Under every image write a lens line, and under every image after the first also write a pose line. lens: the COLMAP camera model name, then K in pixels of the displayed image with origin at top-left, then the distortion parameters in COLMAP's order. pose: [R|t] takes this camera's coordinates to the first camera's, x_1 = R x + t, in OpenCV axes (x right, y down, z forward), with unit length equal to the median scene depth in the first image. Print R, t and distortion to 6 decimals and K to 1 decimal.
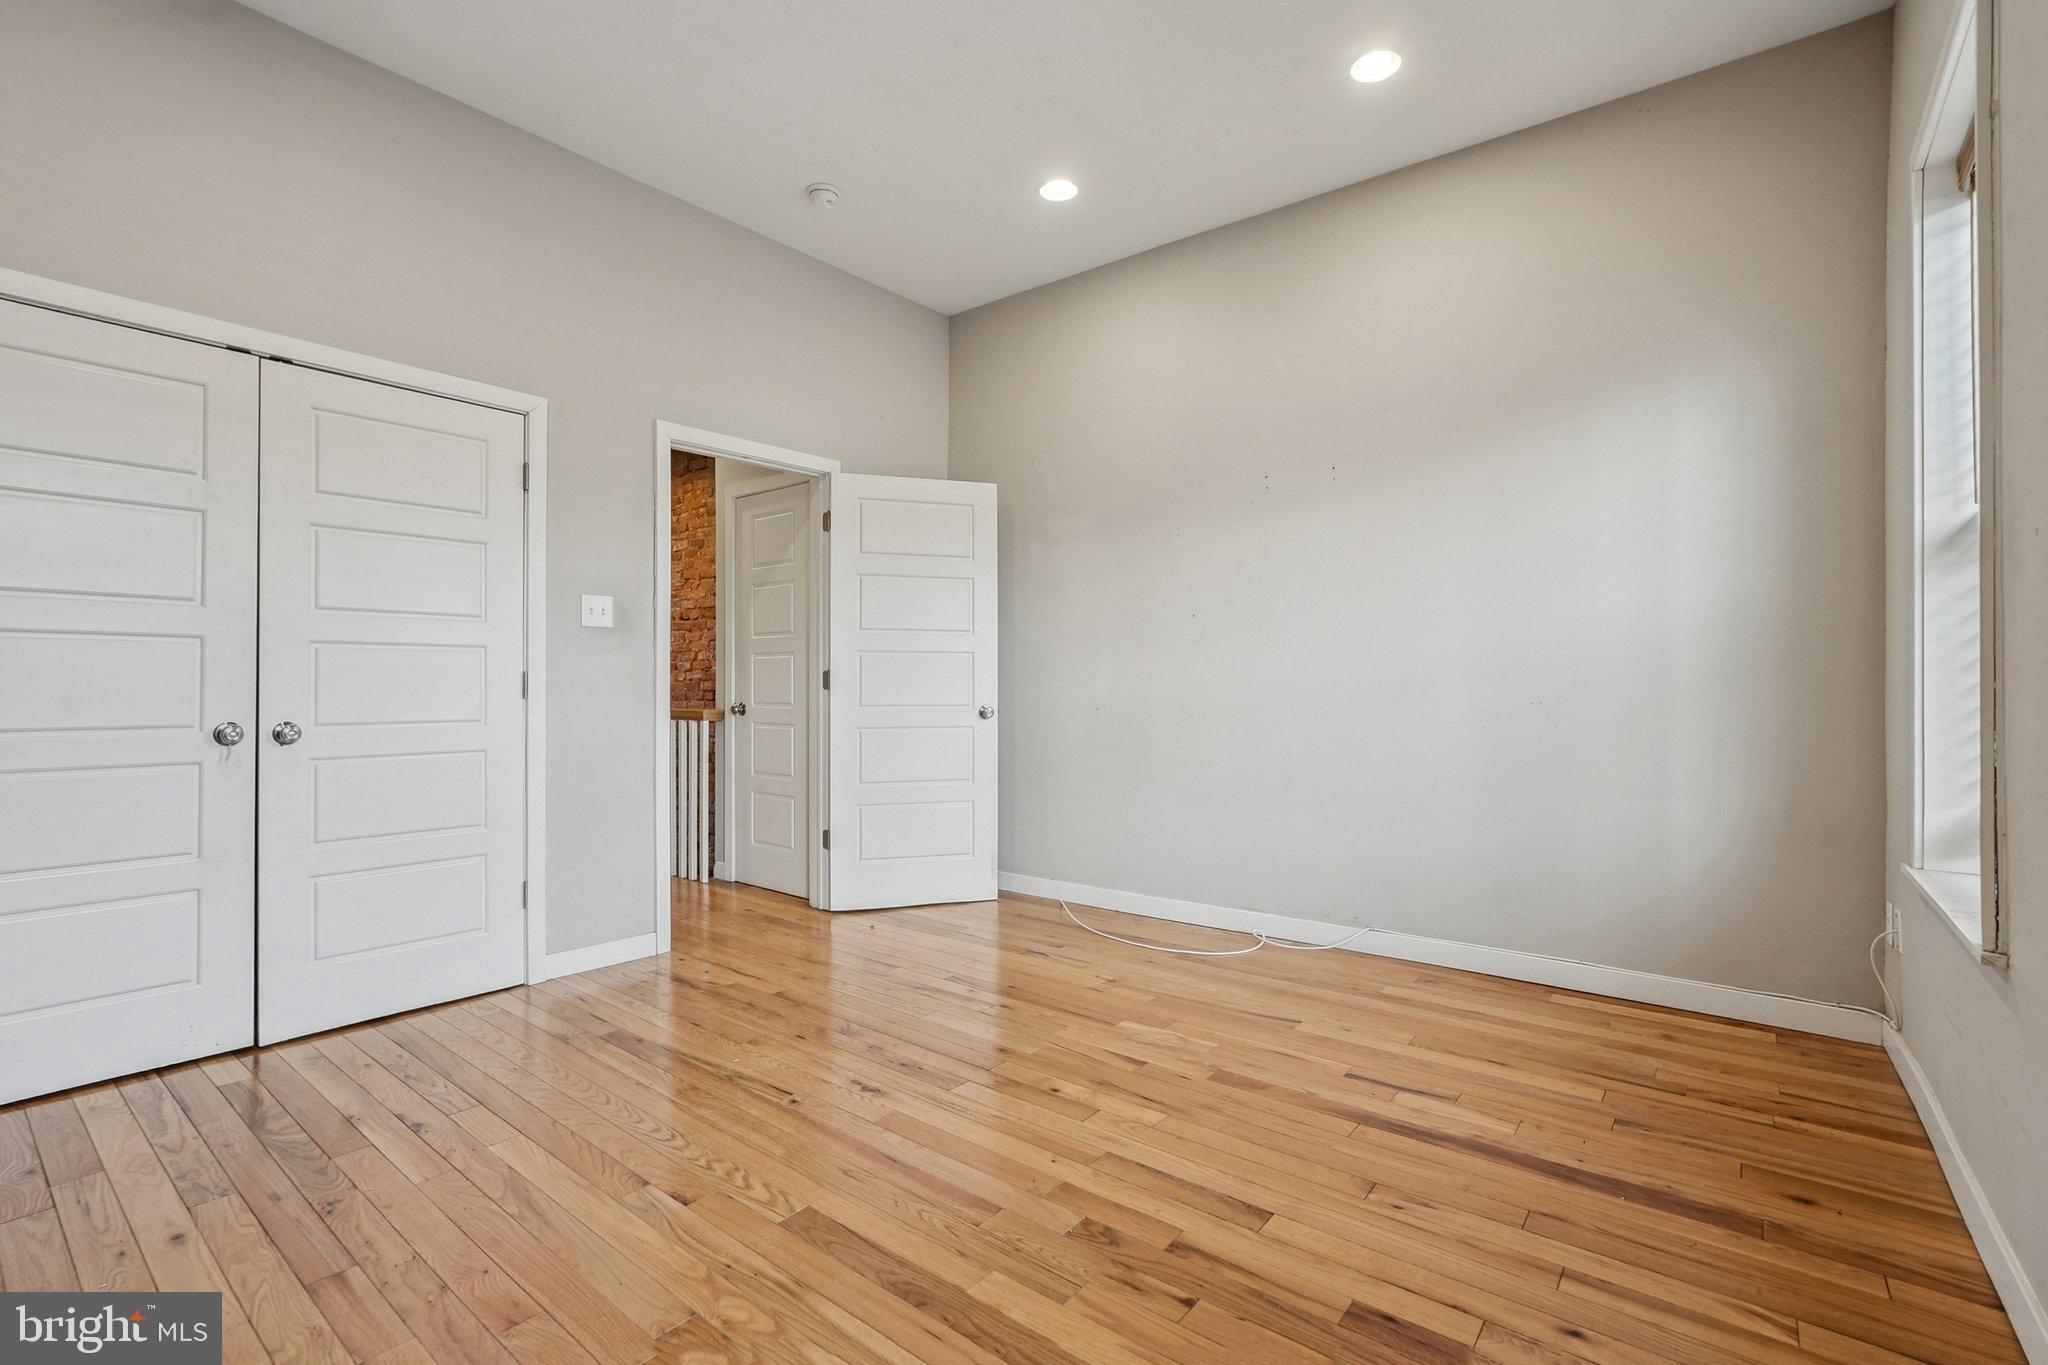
lens RADIAL K [[926.5, 0, 1018.9], [0, 926.5, 681.1], [0, 0, 1]] dist [-0.058887, 0.032756]
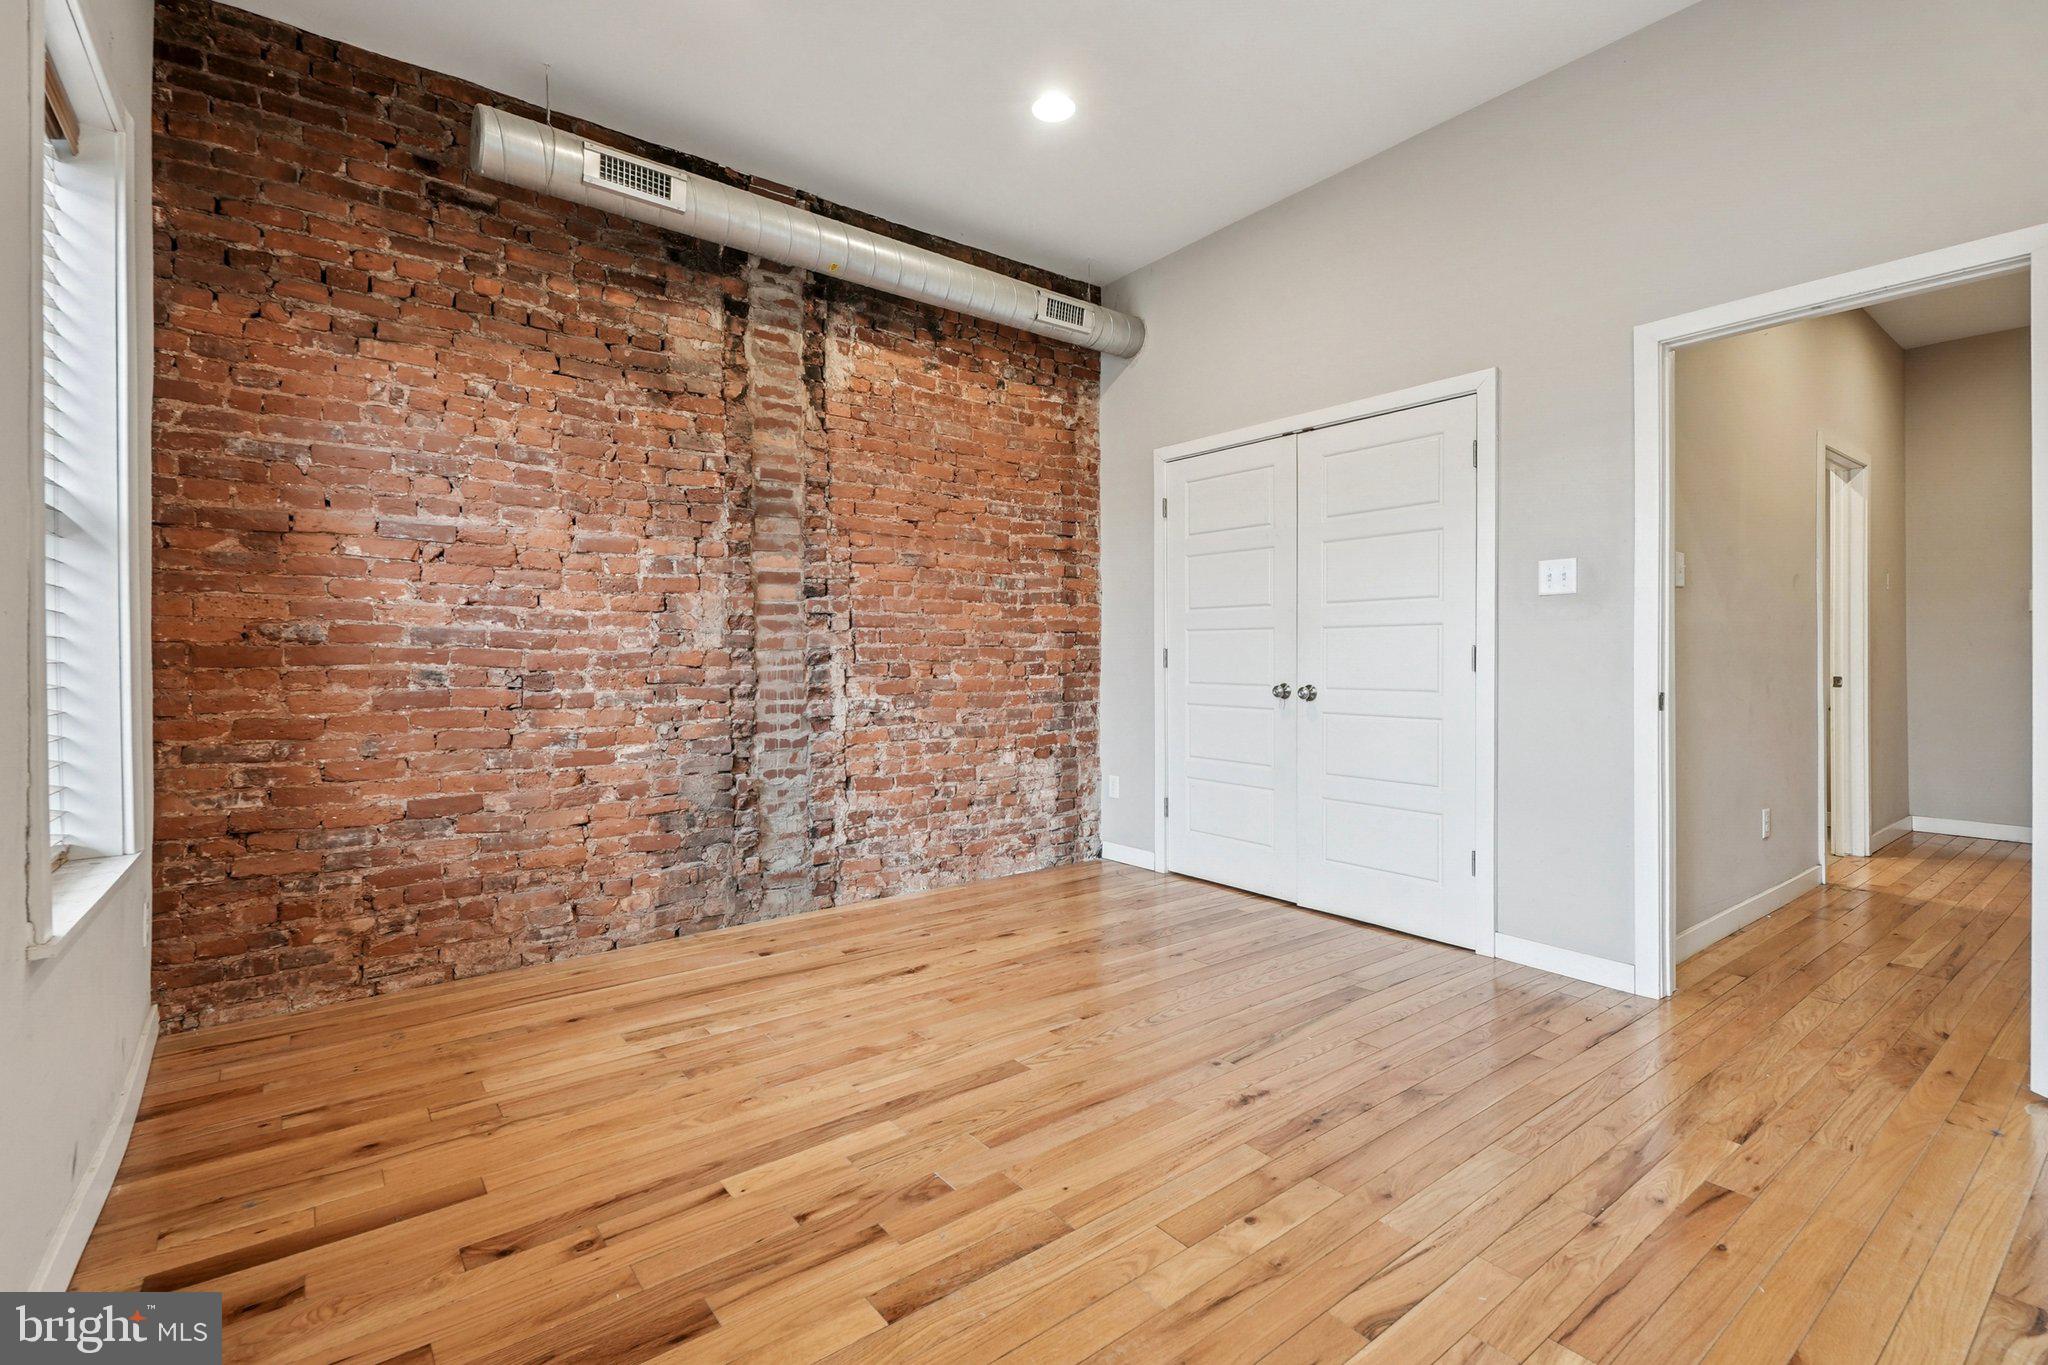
lens RADIAL K [[936.7, 0, 1011.8], [0, 936.7, 675.3], [0, 0, 1]] dist [-0.006487, -0.000826]
pose [[-0.255414, 0.018820, -0.966649, 0.768718], [0.003933, 0.999822, 0.018426, 0.001305], [0.966824, 0.000904, -0.255443, 0.975447]]
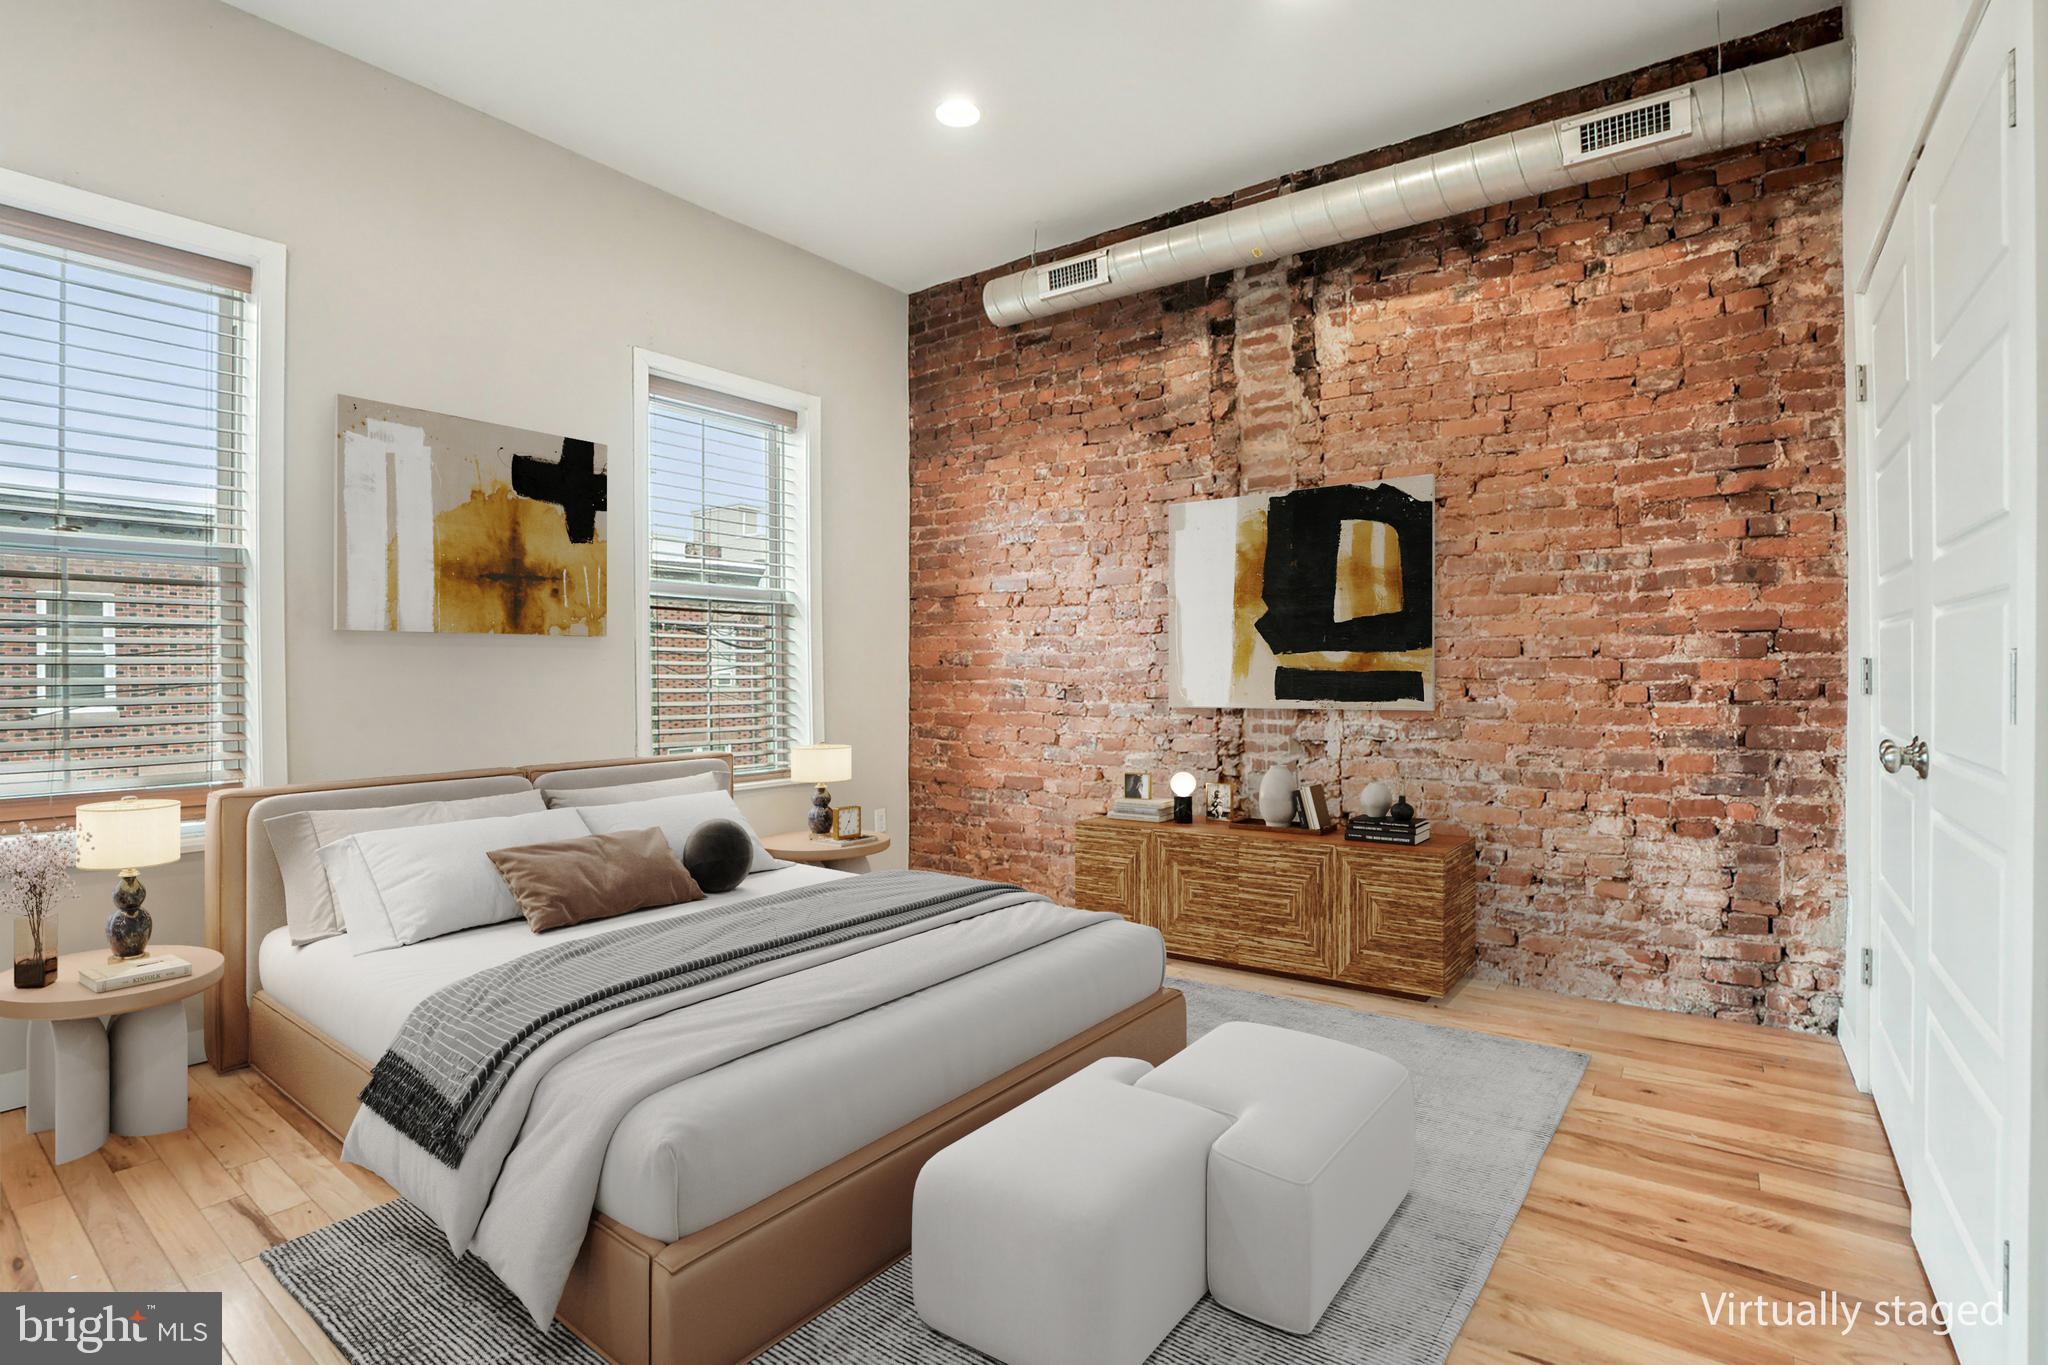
lens RADIAL K [[965.0, 0, 1000.0], [0, 965.0, 693.2], [0, 0, 1]] dist [-0.100220, 0.033010]
pose [[-0.999957, 0.006216, 0.006885, -0.209138], [0.006344, 0.999804, 0.018745, -0.002457], [-0.006767, 0.018788, -0.999801, 1.694924]]
